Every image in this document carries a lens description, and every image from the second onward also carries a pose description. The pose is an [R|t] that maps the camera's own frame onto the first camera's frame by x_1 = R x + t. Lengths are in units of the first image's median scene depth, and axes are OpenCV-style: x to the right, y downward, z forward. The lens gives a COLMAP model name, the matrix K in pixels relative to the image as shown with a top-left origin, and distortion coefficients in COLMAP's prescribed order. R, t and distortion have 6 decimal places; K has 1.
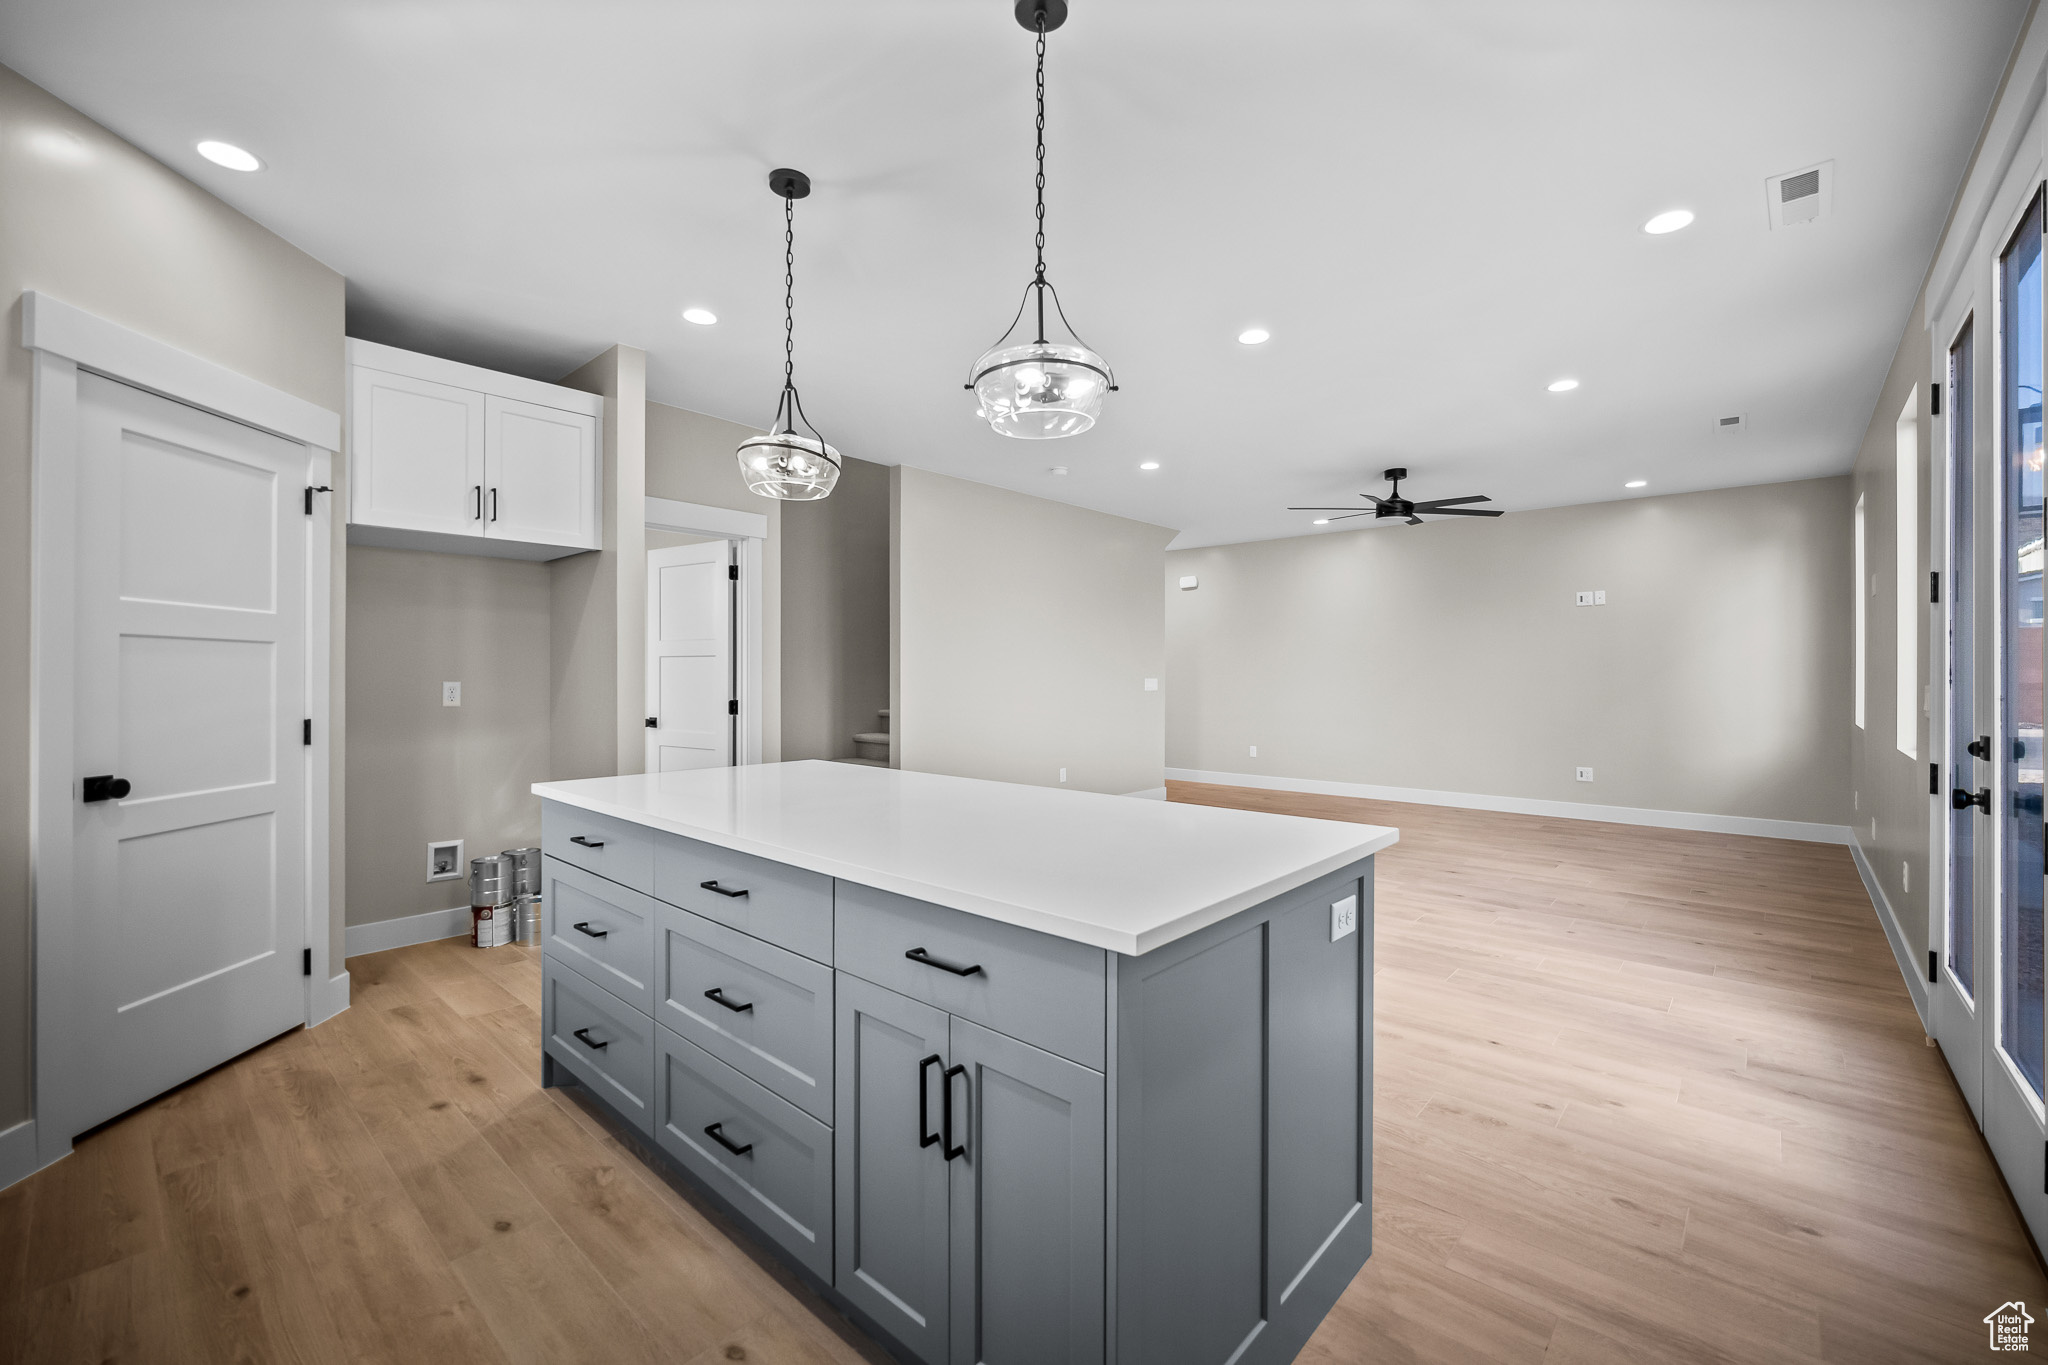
lens RADIAL K [[845.3, 0, 1033.9], [0, 845.3, 676.6], [0, 0, 1]] dist [-0.007662, 0.000031]
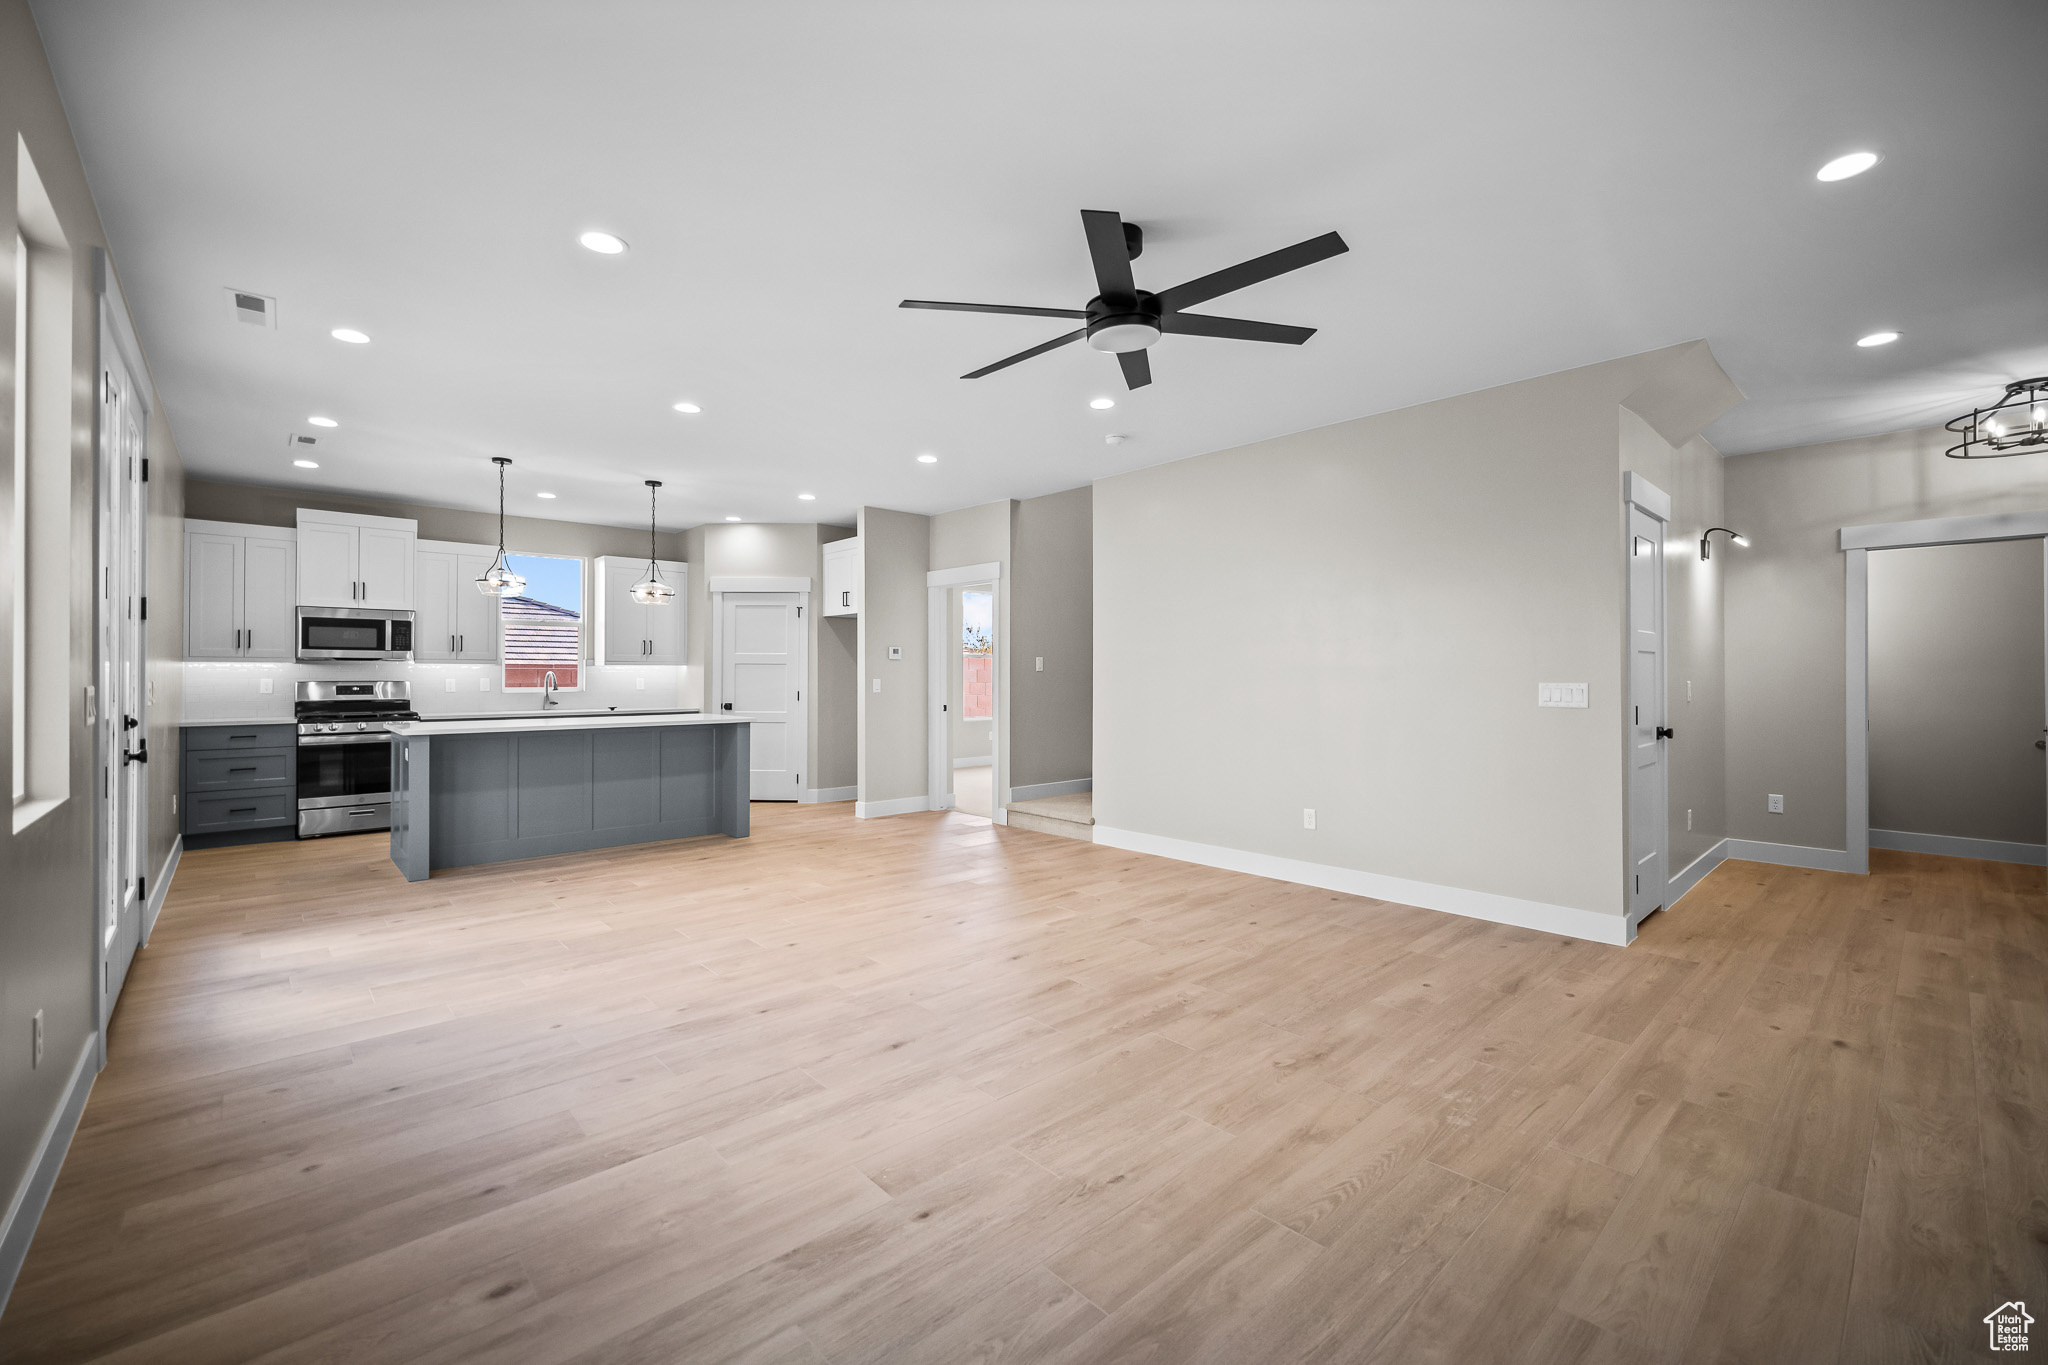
lens RADIAL K [[845.3, 0, 1032.3], [0, 845.3, 673.6], [0, 0, 1]] dist [-0.007662, 0.000031]
pose [[-0.103170, -0.003845, -0.994656, 1.533531], [-0.002403, 0.999991, -0.003617, 0.000075], [0.994661, 0.002017, -0.103178, 1.724583]]
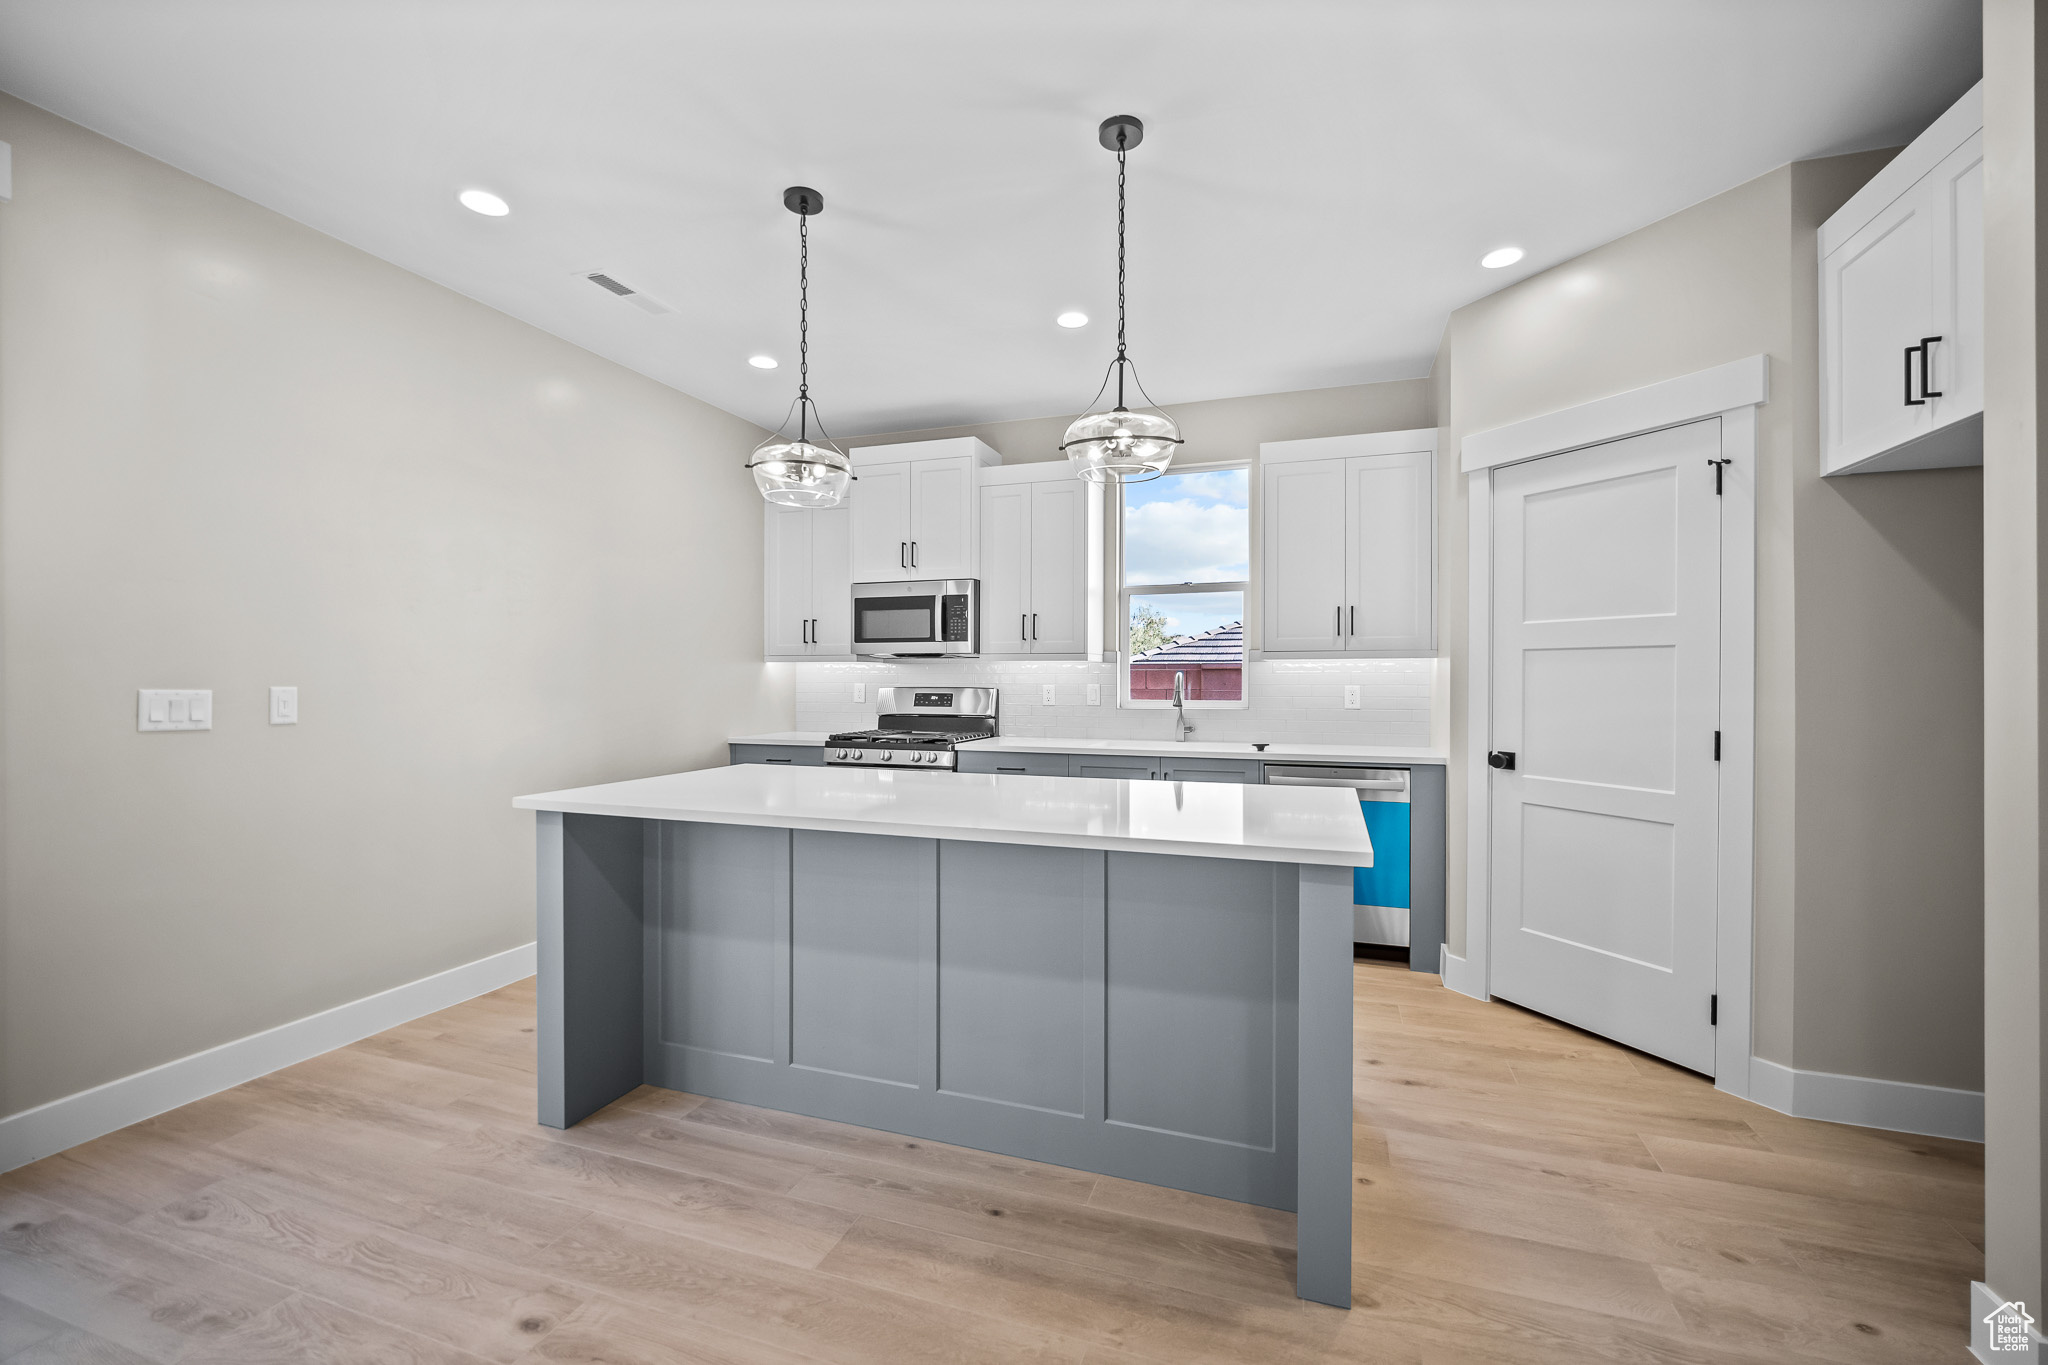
lens RADIAL K [[845.3, 0, 1031.6], [0, 845.3, 681.1], [0, 0, 1]] dist [-0.007662, 0.000031]
pose [[-0.921688, -0.002197, -0.387926, 0.105320], [-0.003801, 0.999987, 0.003368, -0.000976], [0.387914, 0.004579, -0.921684, 1.279840]]
